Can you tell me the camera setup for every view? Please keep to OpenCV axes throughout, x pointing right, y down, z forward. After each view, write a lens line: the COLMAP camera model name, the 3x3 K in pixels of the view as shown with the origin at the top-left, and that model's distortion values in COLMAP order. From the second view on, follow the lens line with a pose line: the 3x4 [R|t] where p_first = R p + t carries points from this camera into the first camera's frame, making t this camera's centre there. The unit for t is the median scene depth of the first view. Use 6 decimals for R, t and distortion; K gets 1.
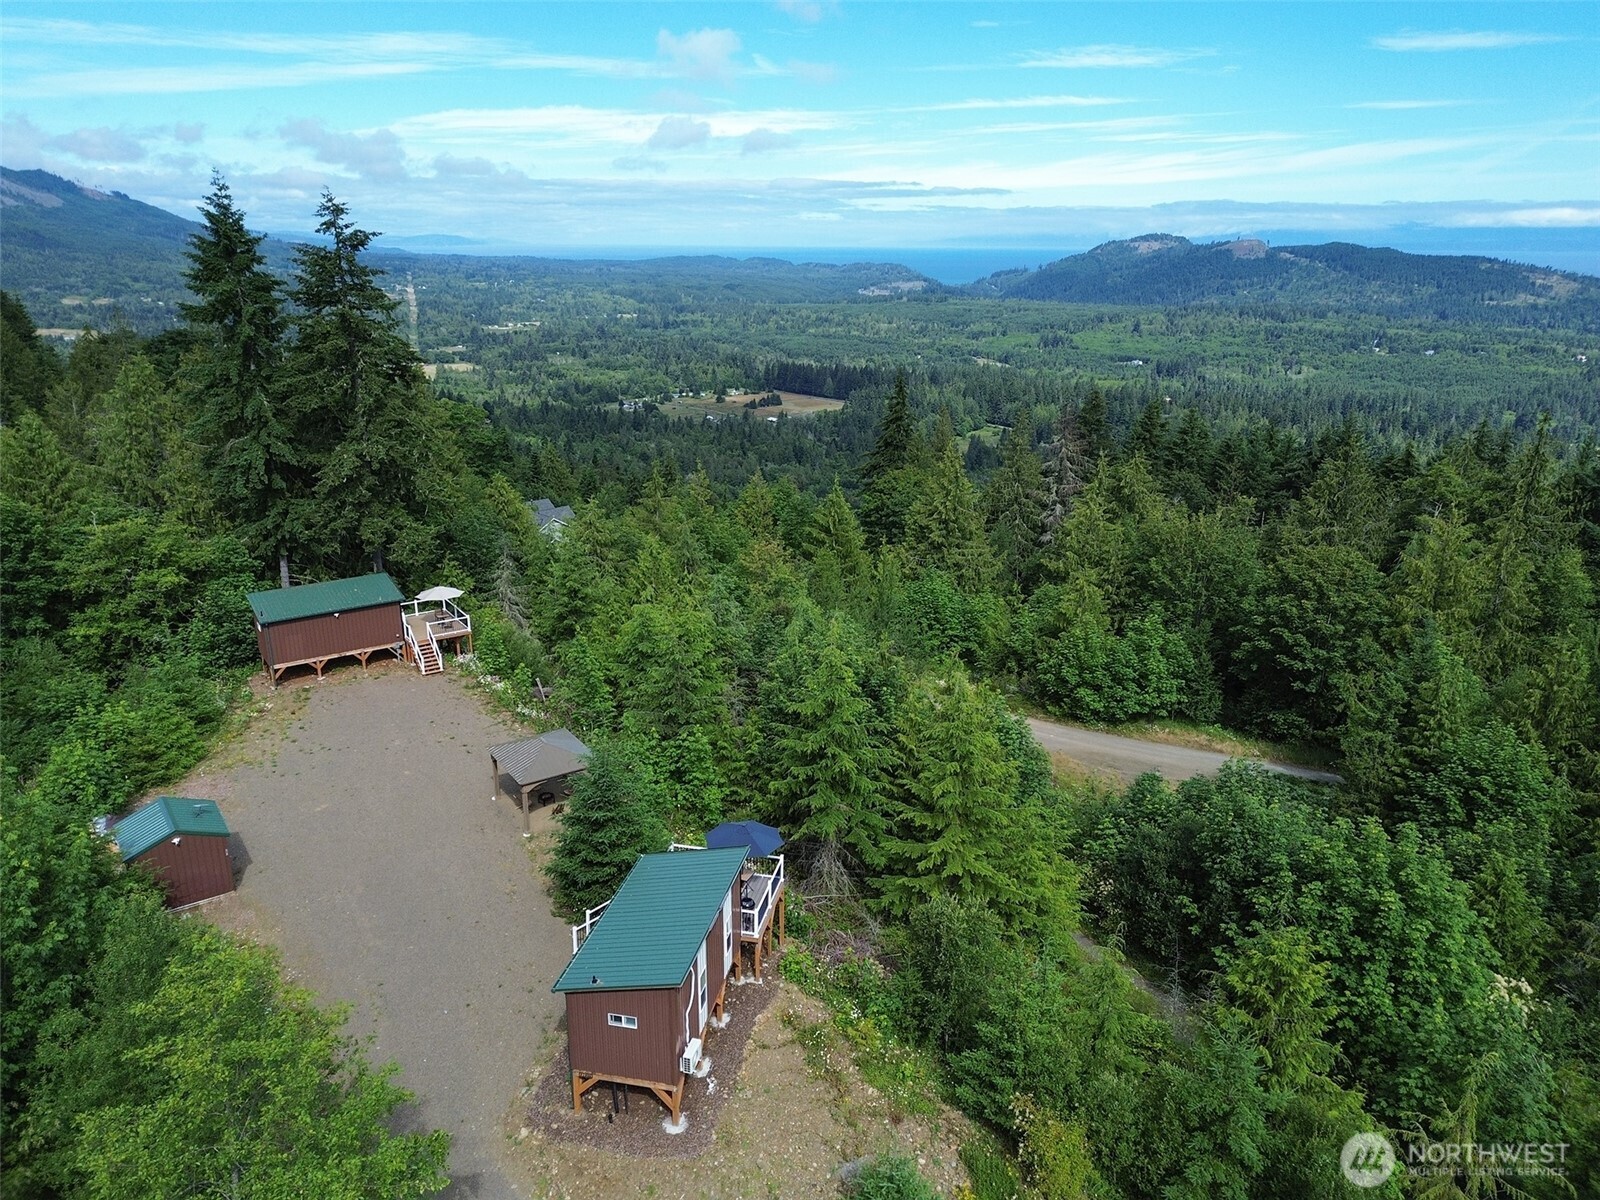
lens RADIAL K [[1129.4, 0, 835.9], [0, 1129.4, 608.8], [0, 0, 1]] dist [0.058050, -0.054472]
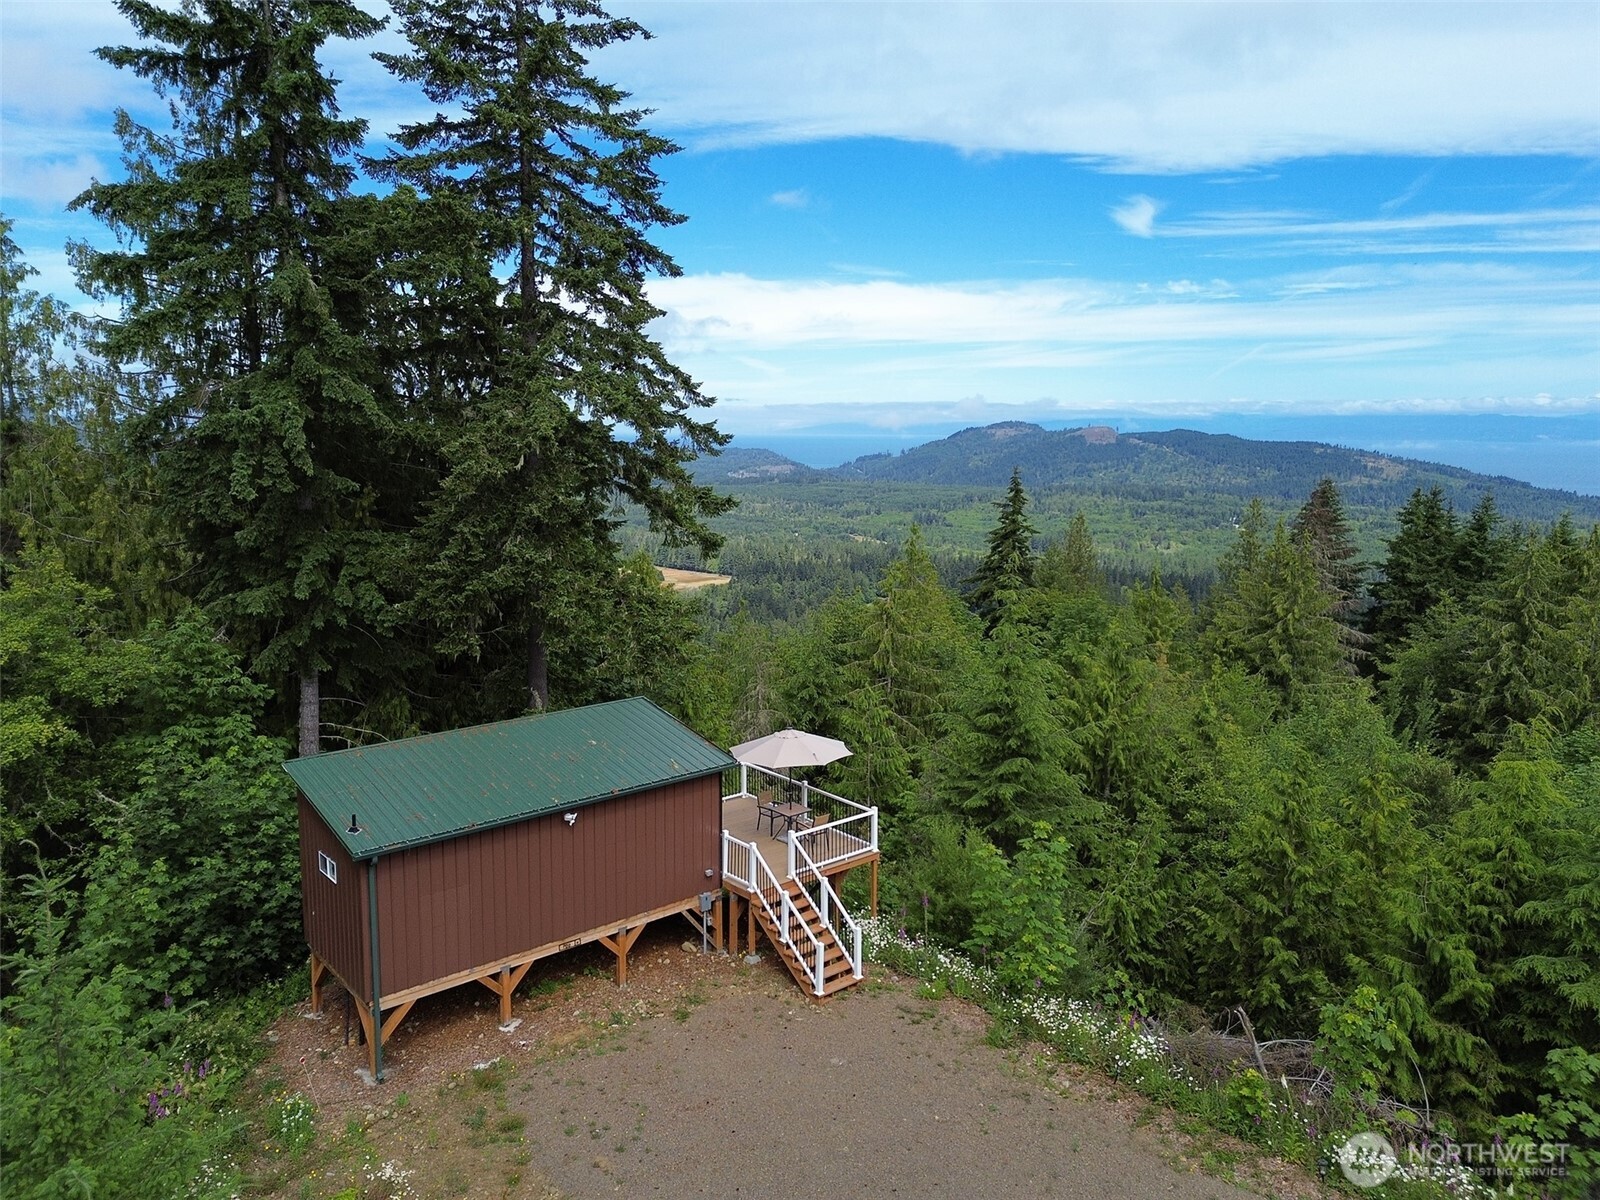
lens RADIAL K [[1142.4, 0, 800.0], [0, 1142.4, 600.0], [0, 0, 1]] dist [0.067744, -0.071751]
pose [[0.995763, -0.013488, 0.090963, -0.357910], [0.028472, 0.985797, -0.165508, 0.000080], [-0.087439, 0.167396, 0.982005, 0.591224]]
